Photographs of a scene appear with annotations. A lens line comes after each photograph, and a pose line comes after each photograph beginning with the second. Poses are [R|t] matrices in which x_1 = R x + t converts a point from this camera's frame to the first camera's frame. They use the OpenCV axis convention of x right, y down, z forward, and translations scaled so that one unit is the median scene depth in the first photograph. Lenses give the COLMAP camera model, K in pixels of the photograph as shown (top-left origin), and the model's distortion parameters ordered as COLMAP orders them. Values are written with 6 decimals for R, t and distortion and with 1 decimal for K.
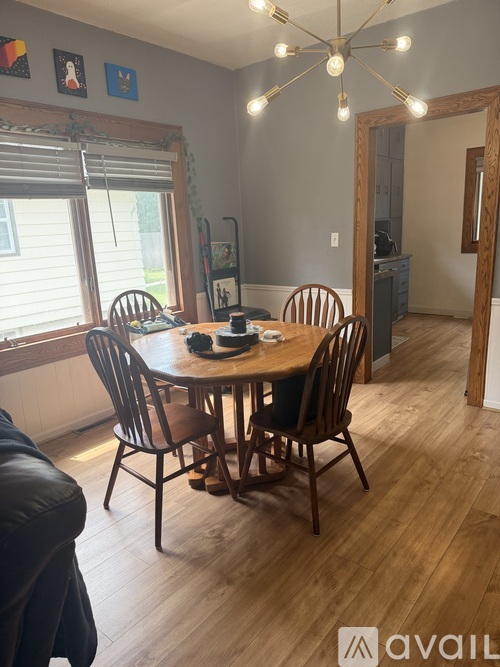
lens RADIAL K [[456.9, 0, 246.8], [0, 456.9, 332.7], [0, 0, 1]] dist [-0.012772, -0.008060]
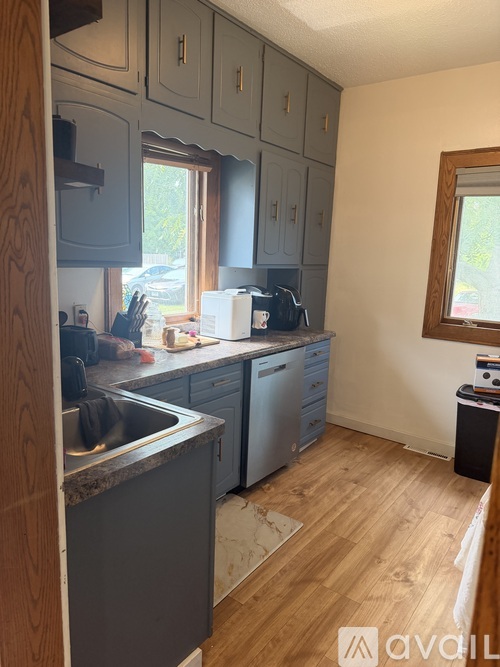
lens RADIAL K [[456.9, 0, 247.3], [0, 456.9, 333.7], [0, 0, 1]] dist [-0.012772, -0.008060]
pose [[0.995441, 0.074970, 0.058971, 0.232798], [-0.071530, 0.995726, -0.058430, -0.136467], [-0.063099, 0.053945, 0.996548, 0.473876]]
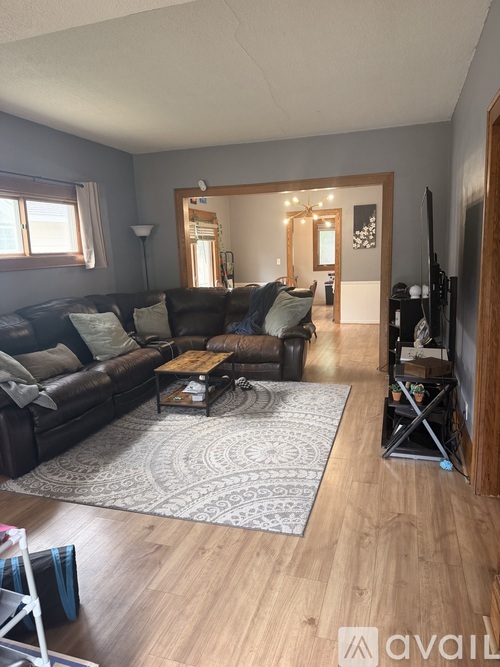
lens RADIAL K [[456.9, 0, 254.3], [0, 456.9, 334.1], [0, 0, 1]] dist [-0.012772, -0.008060]
pose [[0.926558, -0.067347, 0.370073, -0.492597], [0.097054, 0.993332, -0.062226, 0.185429], [-0.363414, 0.093574, 0.926916, -0.670542]]
